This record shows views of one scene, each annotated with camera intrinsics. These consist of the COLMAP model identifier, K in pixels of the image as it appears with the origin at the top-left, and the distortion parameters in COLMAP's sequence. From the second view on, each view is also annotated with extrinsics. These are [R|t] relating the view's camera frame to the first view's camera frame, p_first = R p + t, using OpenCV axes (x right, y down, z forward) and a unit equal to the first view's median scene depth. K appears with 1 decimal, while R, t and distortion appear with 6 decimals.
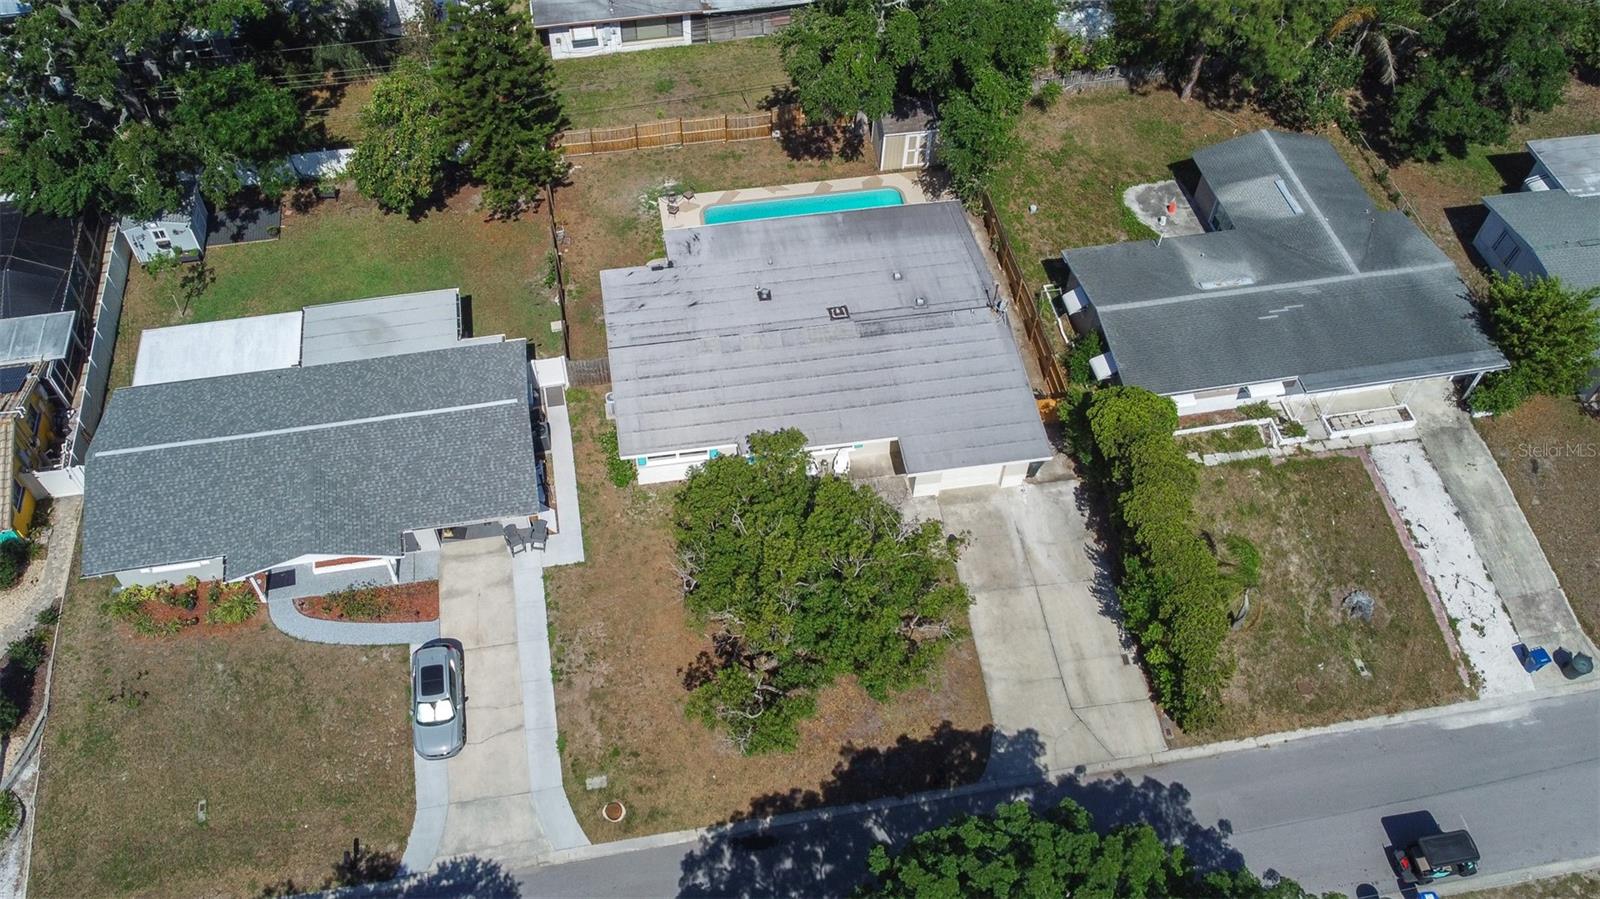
lens RADIAL K [[1285.9, 0, 742.9], [0, 1285.9, 451.1], [0, 0, 1]] dist [-0.004396, 0.000103]
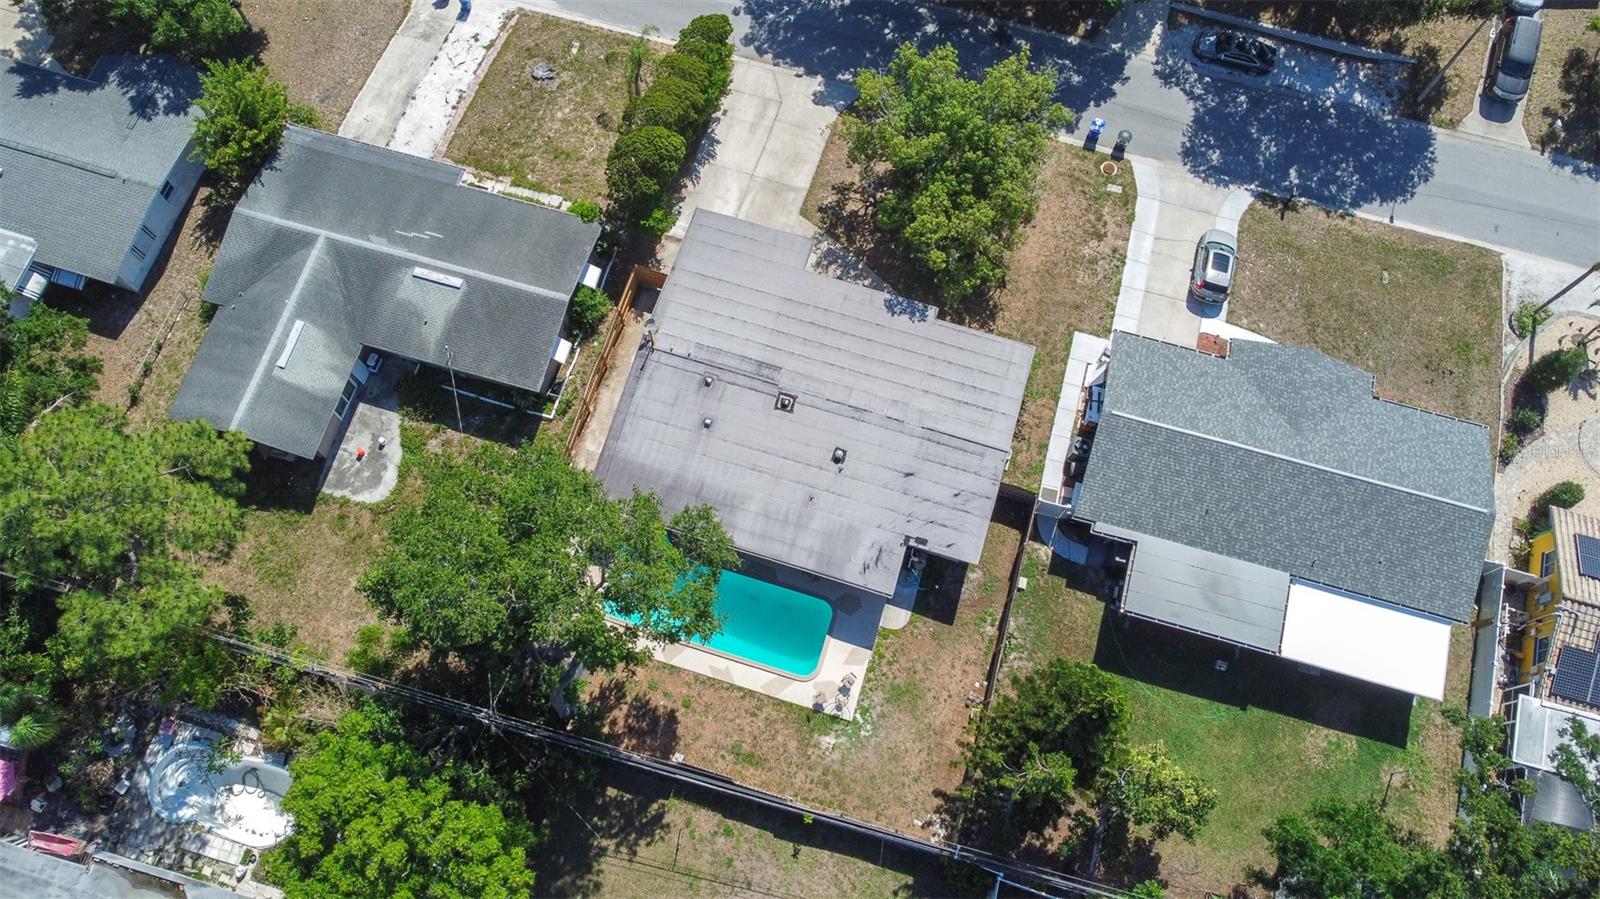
lens RADIAL K [[1209.1, 0, 792.4], [0, 1209.1, 451.0], [0, 0, 1]] dist [-0.001140, -0.005262]
pose [[-0.902989, -0.407413, 0.136474, -0.081793], [0.334418, -0.466997, 0.818583, -0.958914], [-0.269769, 0.784811, 0.557939, 0.510386]]
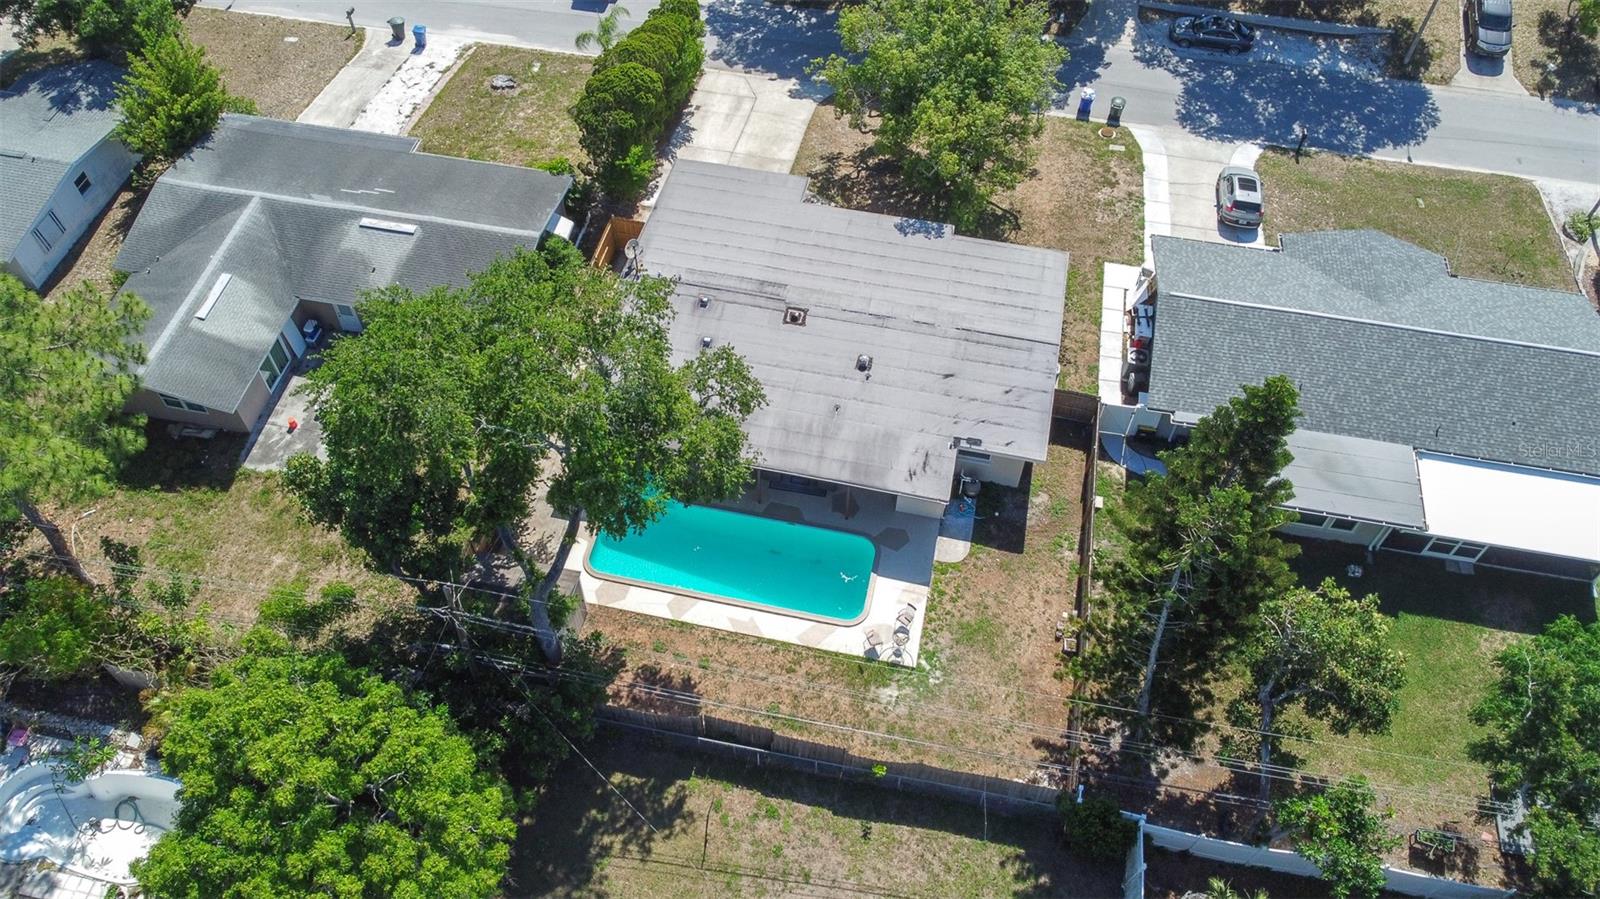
lens RADIAL K [[1211.7, 0, 793.4], [0, 1211.7, 449.0], [0, 0, 1]] dist [-0.003546, -0.000351]
pose [[-0.937841, -0.281853, 0.202517, -0.124706], [0.270593, -0.228411, 0.935205, -0.953269], [-0.217333, 0.931873, 0.290481, 0.880841]]
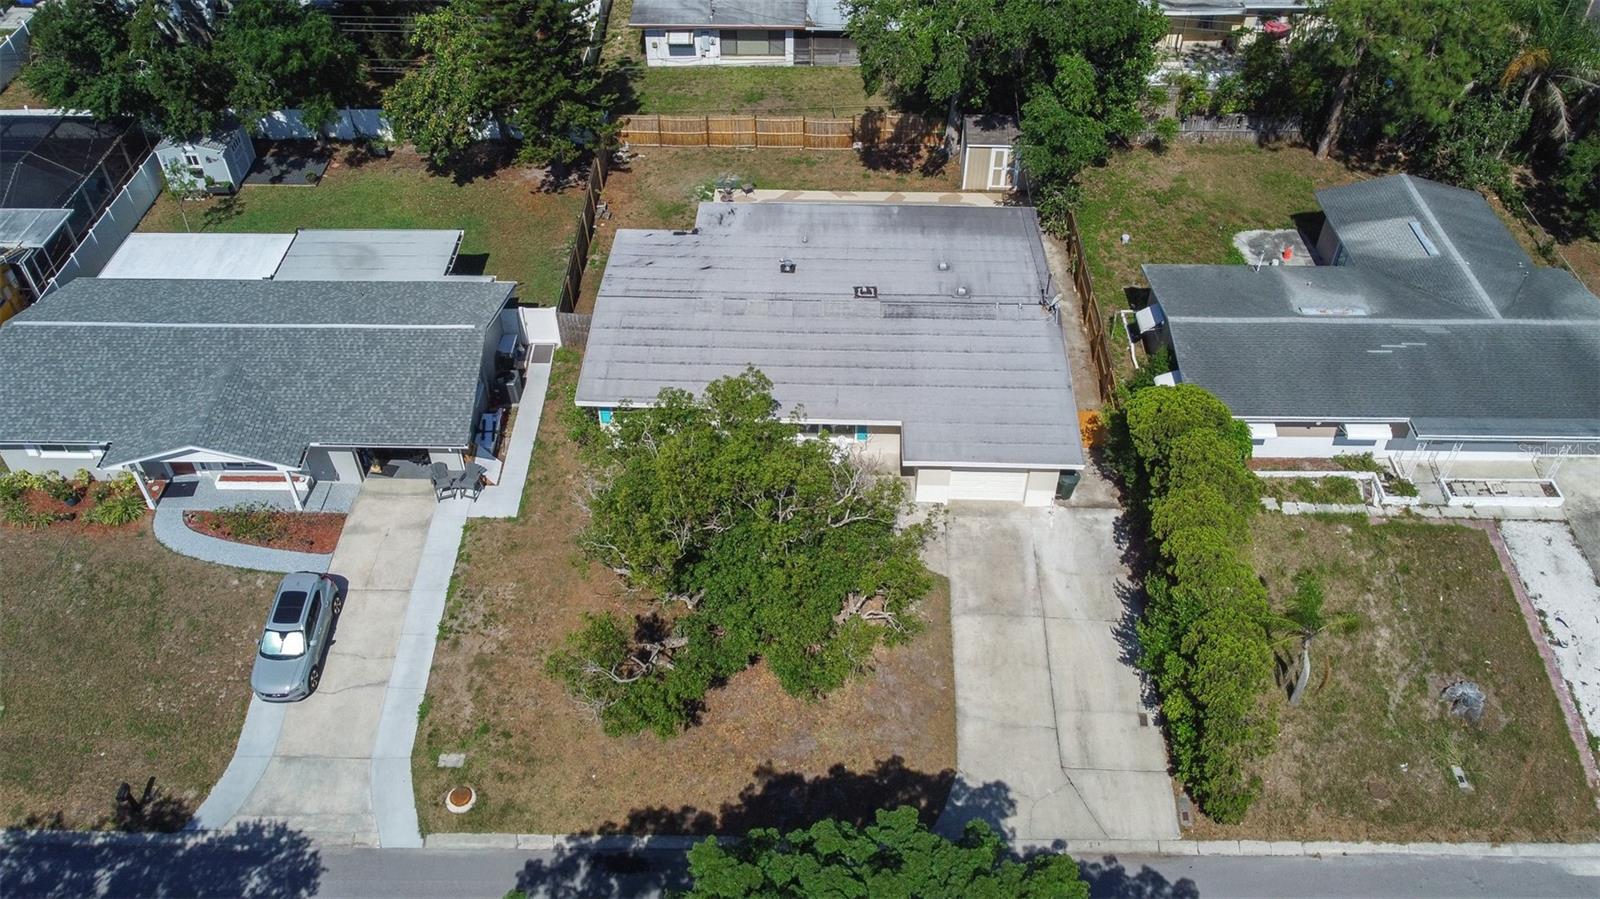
lens RADIAL K [[1239.2, 0, 794.8], [0, 1239.2, 450.5], [0, 0, 1]] dist [-0.006509, 0.005257]
pose [[0.984420, 0.124202, -0.124461, 0.151431], [-0.142025, 0.978977, -0.146403, 0.132550], [0.103661, 0.161799, 0.981364, 0.198717]]
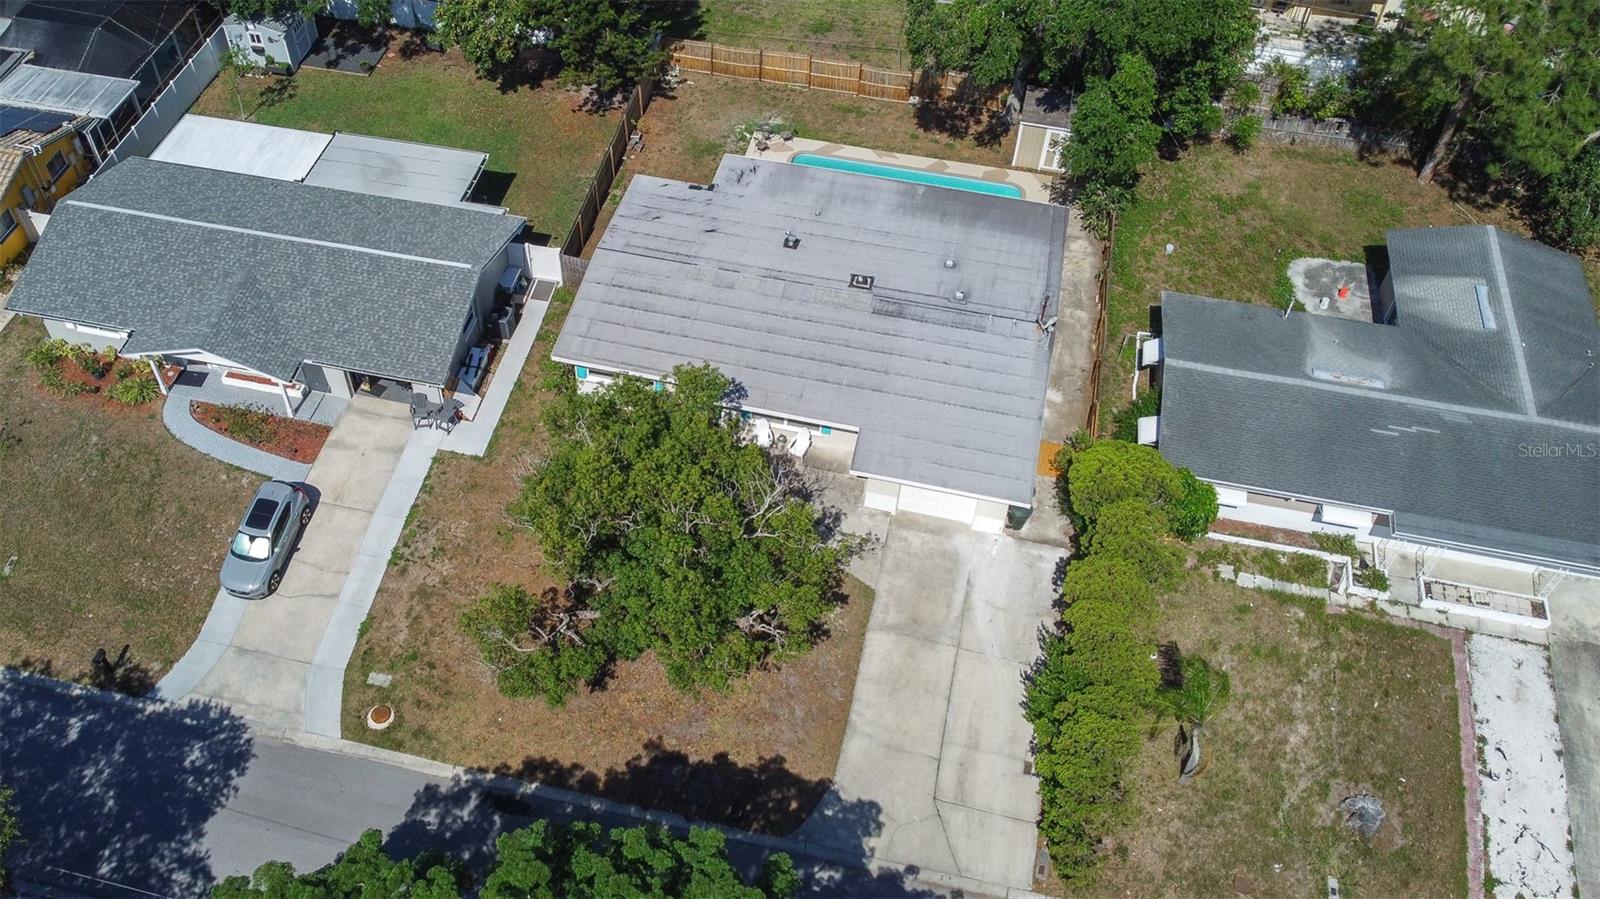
lens RADIAL K [[1356.9, 0, 699.1], [0, 1356.9, 450.3], [0, 0, 1]] dist [-0.005377, 0.001865]
pose [[0.921848, 0.295265, -0.251027, 0.244970], [-0.307381, 0.951538, -0.009574, 0.042788], [0.236035, 0.085987, 0.967933, 0.116388]]
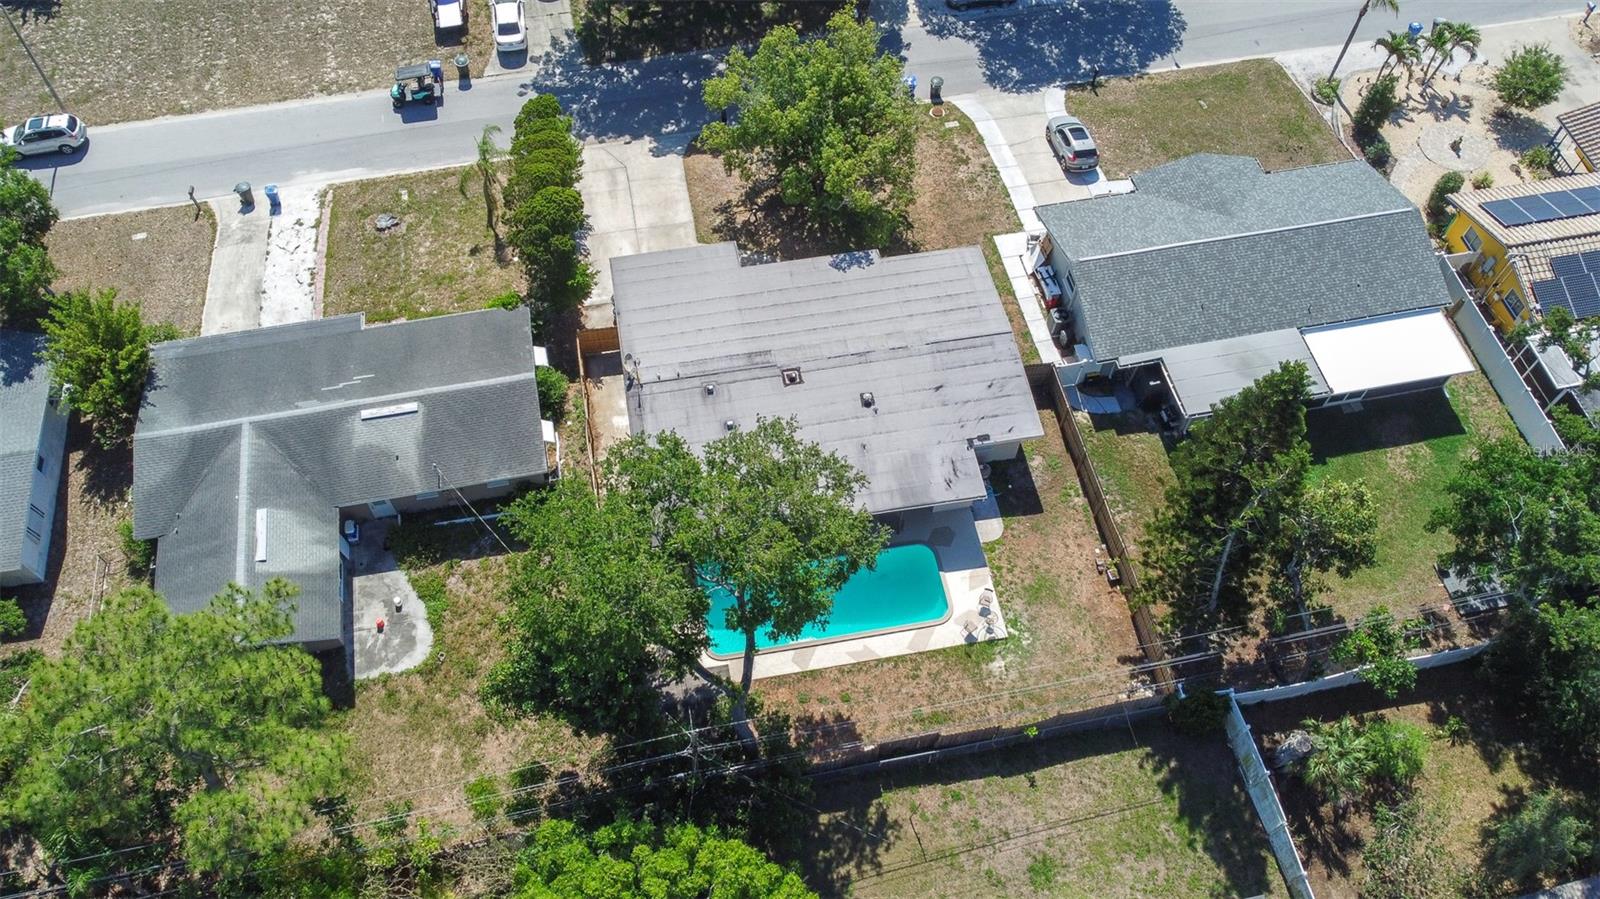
lens RADIAL K [[1211.7, 0, 793.4], [0, 1211.7, 449.0], [0, 0, 1]] dist [-0.003546, -0.000351]
pose [[-0.999341, 0.027710, -0.023442, 0.101789], [-0.031624, -0.347801, 0.937035, -1.055149], [0.017813, 0.937159, 0.348448, 0.757296]]
